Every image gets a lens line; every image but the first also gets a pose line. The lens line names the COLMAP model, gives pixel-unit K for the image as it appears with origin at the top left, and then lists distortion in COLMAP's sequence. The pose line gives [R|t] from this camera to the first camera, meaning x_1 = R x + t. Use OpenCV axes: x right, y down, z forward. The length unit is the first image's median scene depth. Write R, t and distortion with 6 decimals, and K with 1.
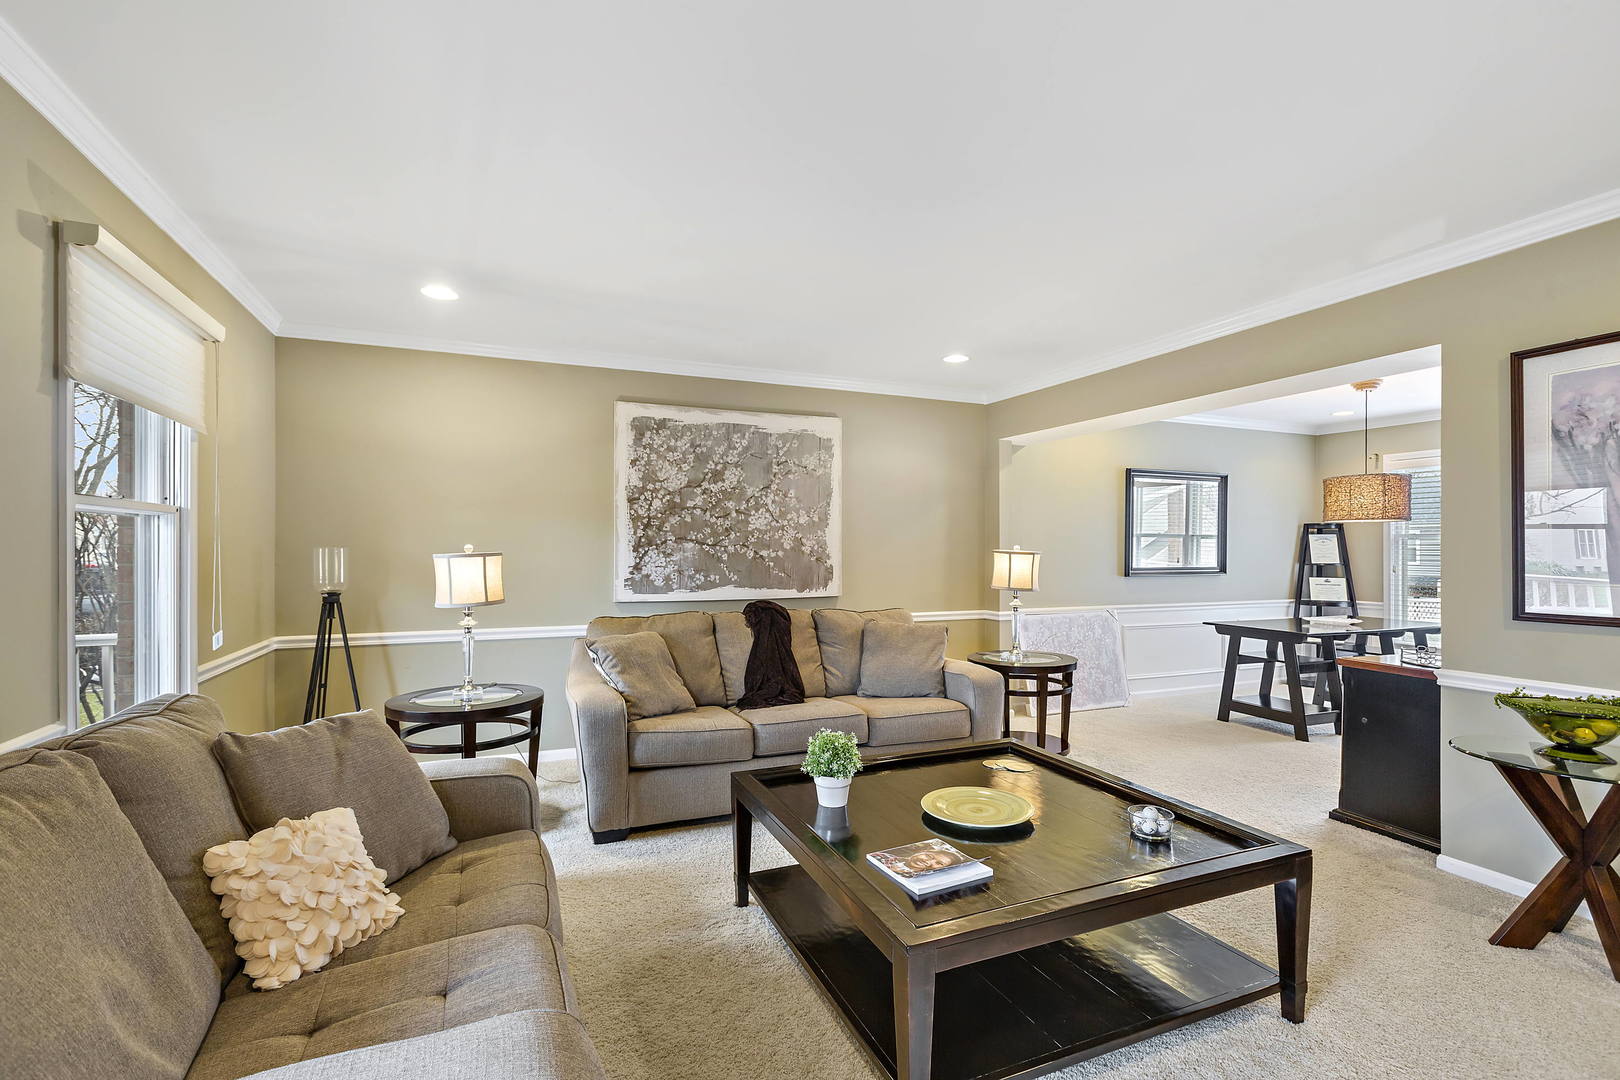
lens RADIAL K [[730.7, 0, 805.4], [0, 730.7, 548.3], [0, 0, 1]] dist [0.004980, 0.000668]
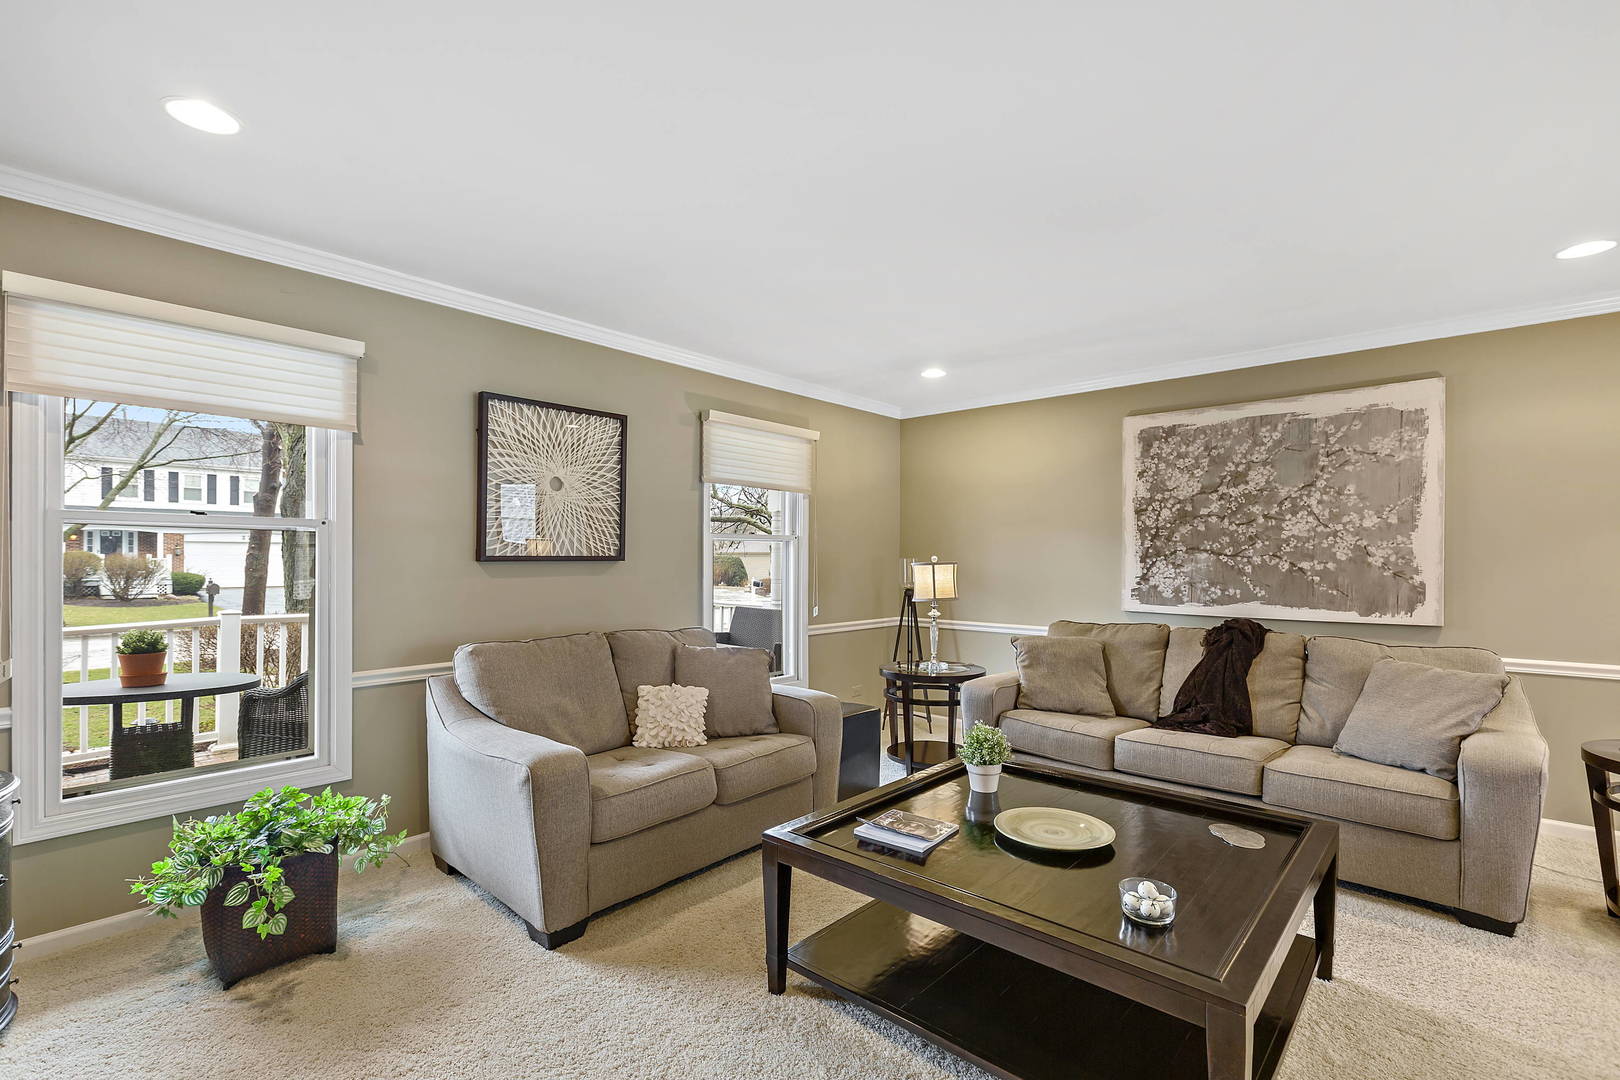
lens RADIAL K [[730.7, 0, 804.7], [0, 730.7, 560.4], [0, 0, 1]] dist [0.004980, 0.000668]
pose [[0.426915, 0.003952, -0.904283, 0.471929], [0.000643, 0.999989, 0.004673, -0.003122], [0.904291, -0.002576, 0.426908, 0.141444]]
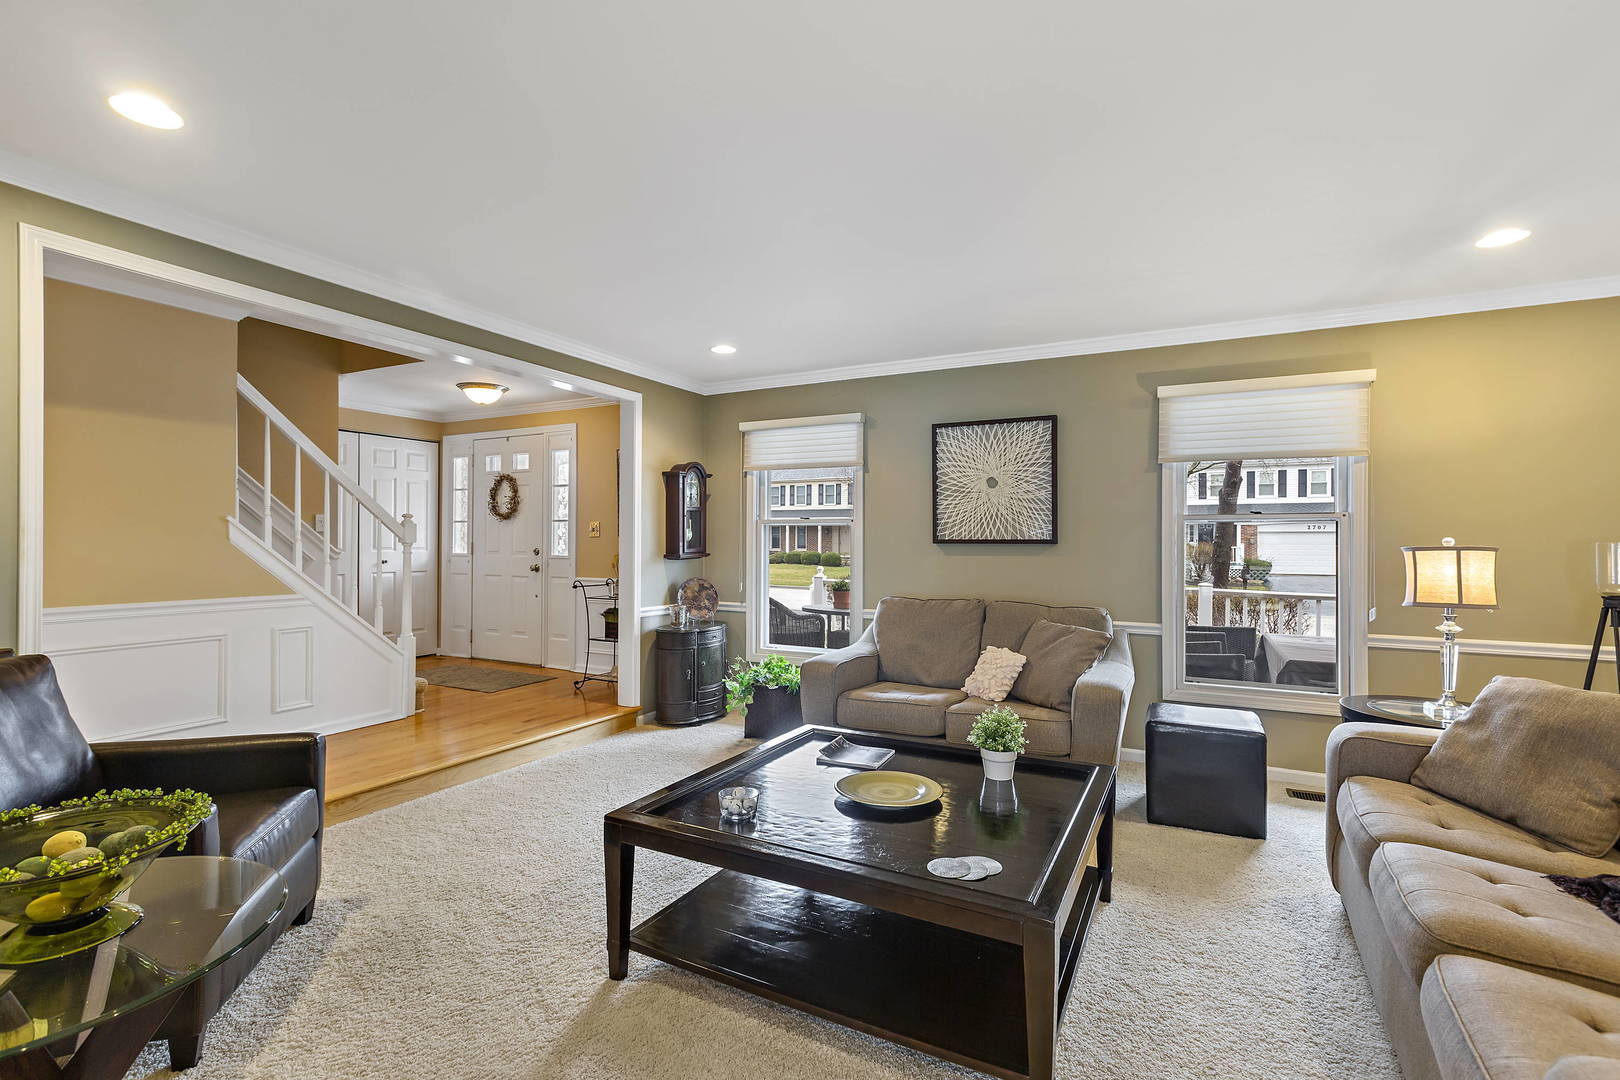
lens RADIAL K [[730.7, 0, 796.7], [0, 730.7, 536.2], [0, 0, 1]] dist [0.004980, 0.000668]
pose [[-0.774004, -0.010918, -0.633087, 0.482881], [-0.005079, 0.999926, -0.011035, 0.003551], [0.633160, -0.005325, -0.774002, 0.834345]]
